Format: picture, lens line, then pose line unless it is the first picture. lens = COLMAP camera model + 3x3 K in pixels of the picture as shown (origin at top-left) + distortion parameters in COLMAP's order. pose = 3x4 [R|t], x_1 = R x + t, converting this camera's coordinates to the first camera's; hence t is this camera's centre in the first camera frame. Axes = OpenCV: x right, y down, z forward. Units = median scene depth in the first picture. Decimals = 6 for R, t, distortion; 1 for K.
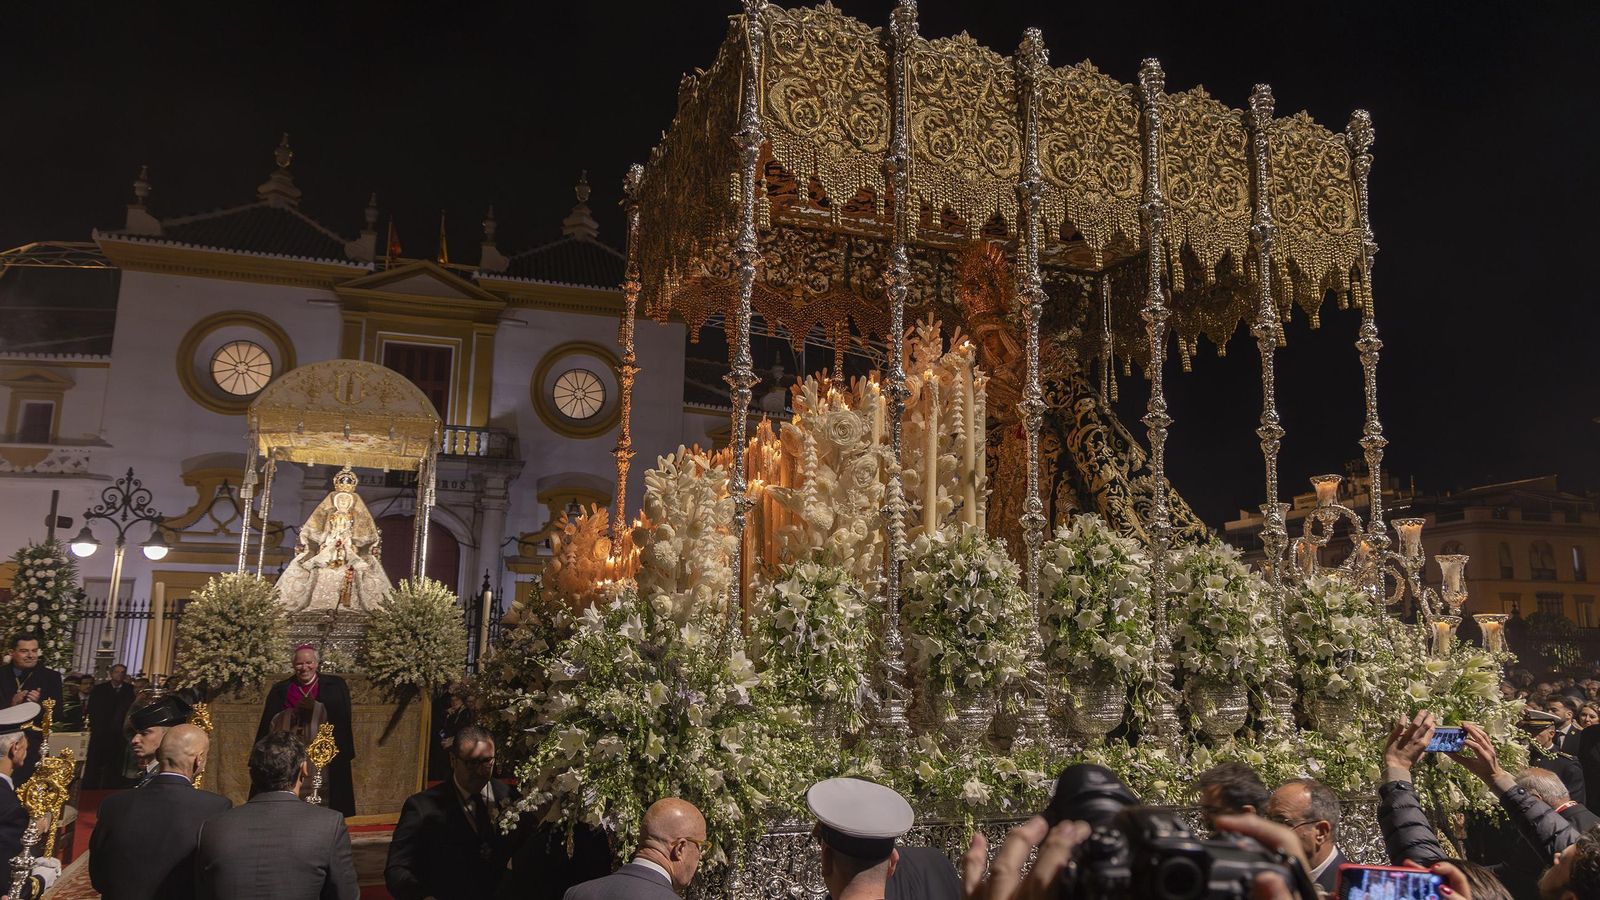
lens RADIAL K [[1126.1, 0, 813.9], [0, 1126.1, 429.9], [0, 0, 1]] dist [0.011392, 0.000540]
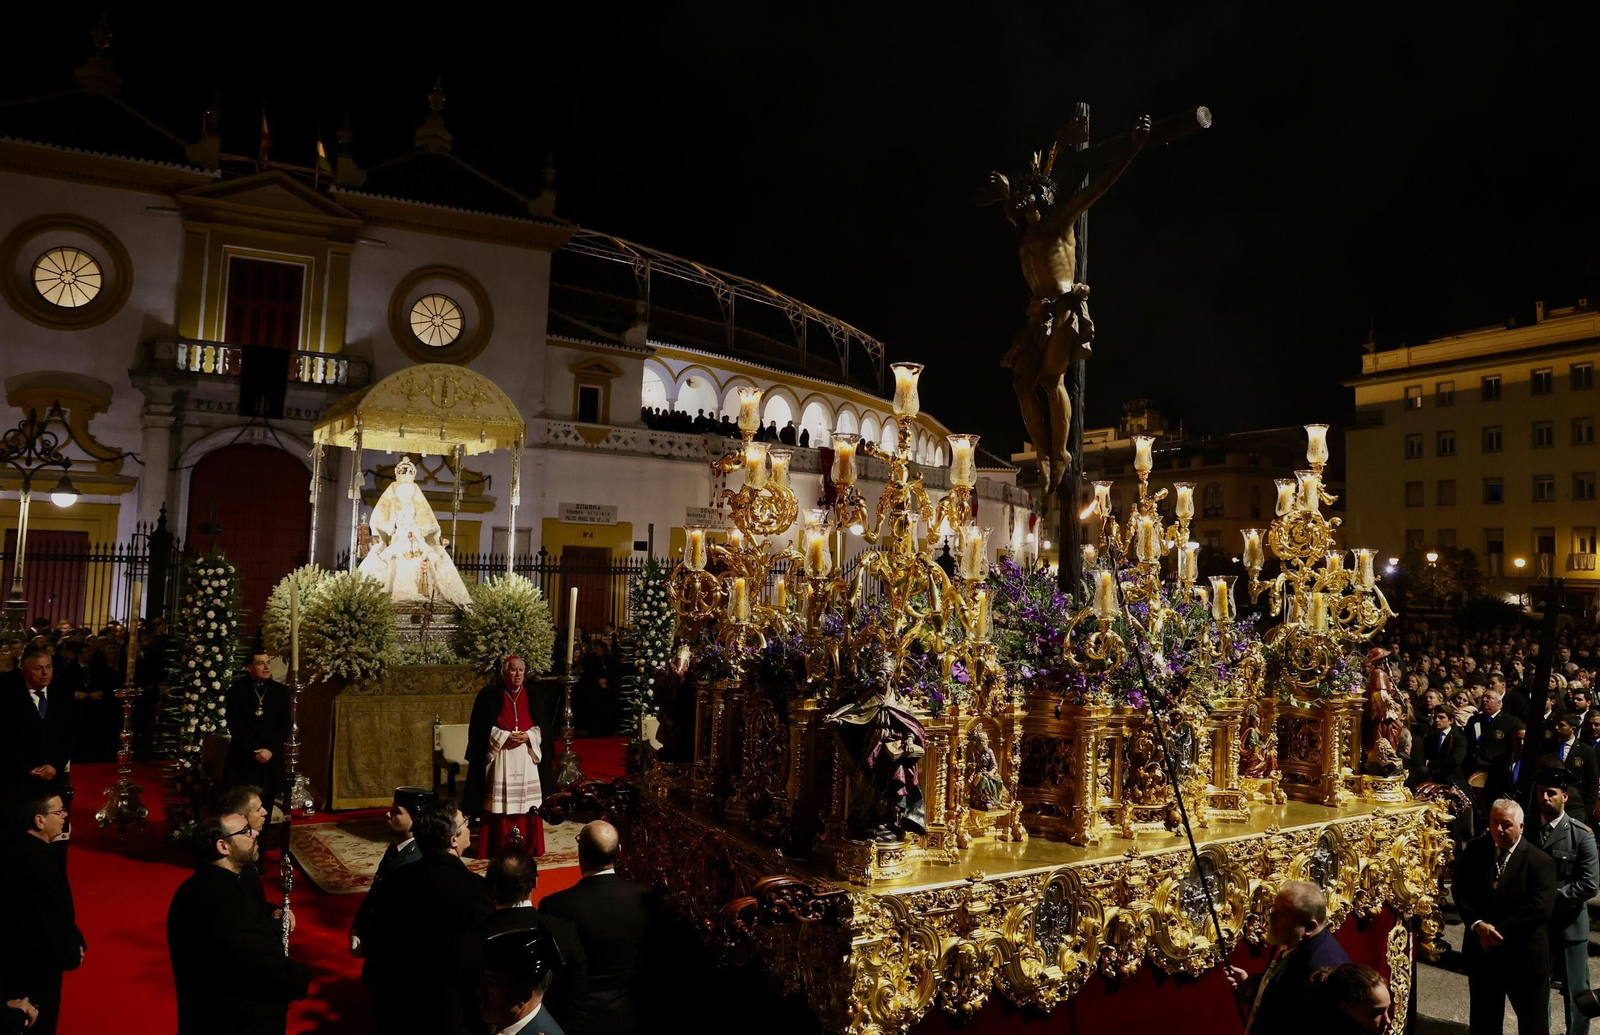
lens RADIAL K [[1170.4, 0, 832.7], [0, 1170.4, 471.3], [0, 0, 1]] dist [-0.095970, 0.074942]
pose [[0.975879, 0.031520, 0.216024, -0.100358], [-0.056126, 0.992485, 0.108734, -0.034633], [-0.210973, -0.118236, 0.970315, -0.038379]]
